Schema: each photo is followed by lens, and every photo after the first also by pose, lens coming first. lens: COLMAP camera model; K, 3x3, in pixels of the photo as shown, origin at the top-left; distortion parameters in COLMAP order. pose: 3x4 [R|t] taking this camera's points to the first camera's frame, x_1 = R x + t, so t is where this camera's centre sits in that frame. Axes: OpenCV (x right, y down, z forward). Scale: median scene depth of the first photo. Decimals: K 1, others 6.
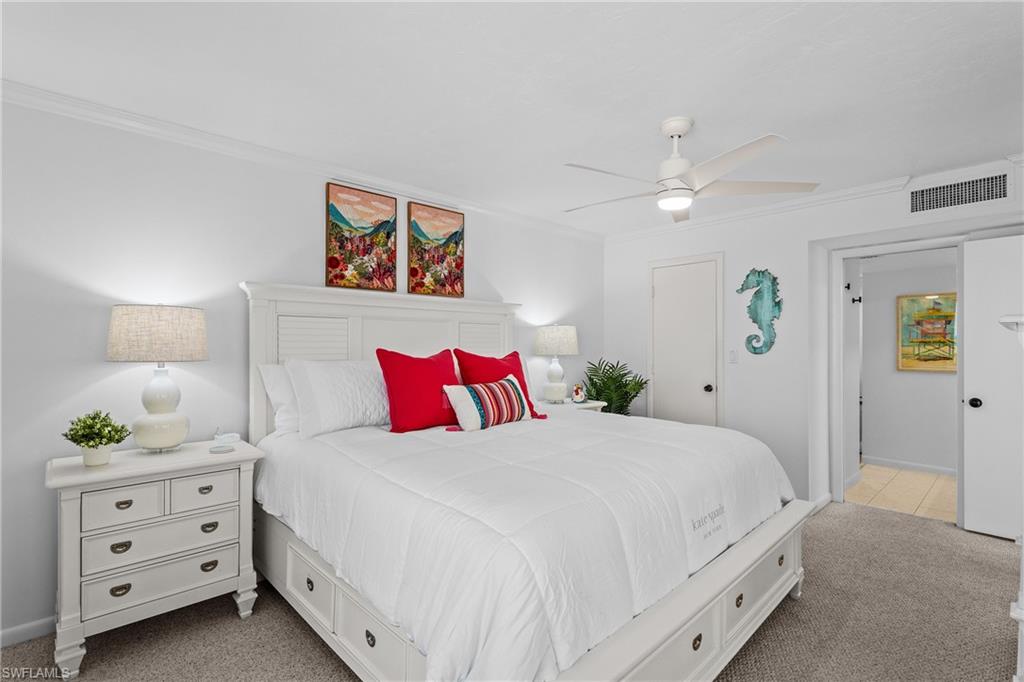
lens RADIAL K [[481.2, 0, 514.6], [0, 481.2, 343.6], [0, 0, 1]] dist [0.009900, 0.001588]
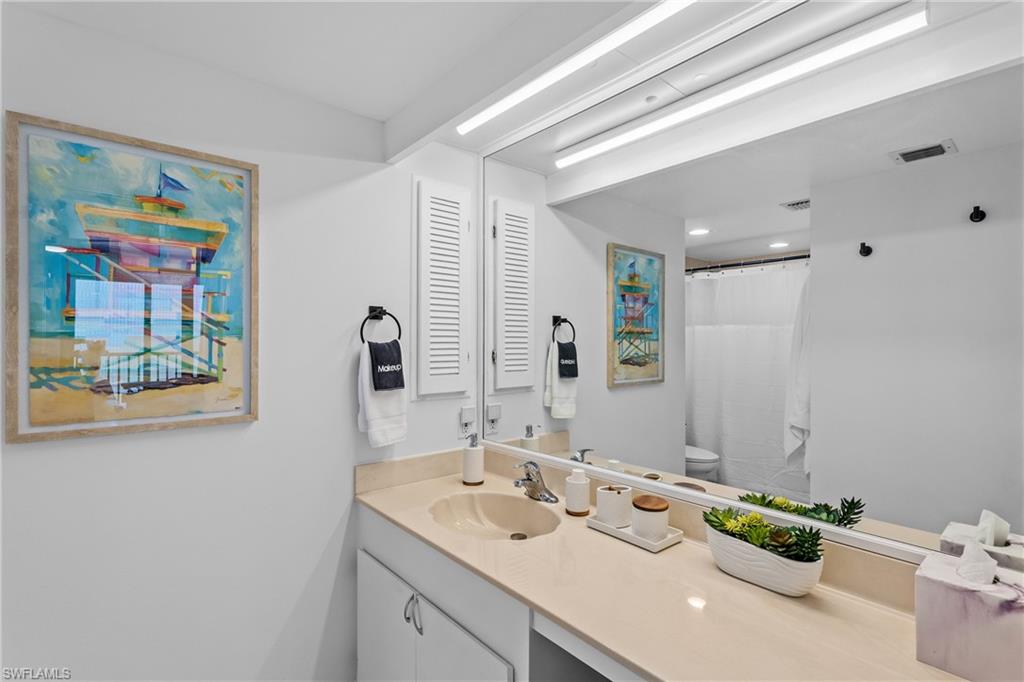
lens RADIAL K [[481.2, 0, 511.7], [0, 481.2, 344.0], [0, 0, 1]] dist [0.009900, 0.001588]
pose [[0.042957, -0.001180, 0.999076, 0.580834], [-0.005380, 0.999985, 0.001412, 0.008104], [-0.999062, -0.005436, 0.042950, 0.765484]]
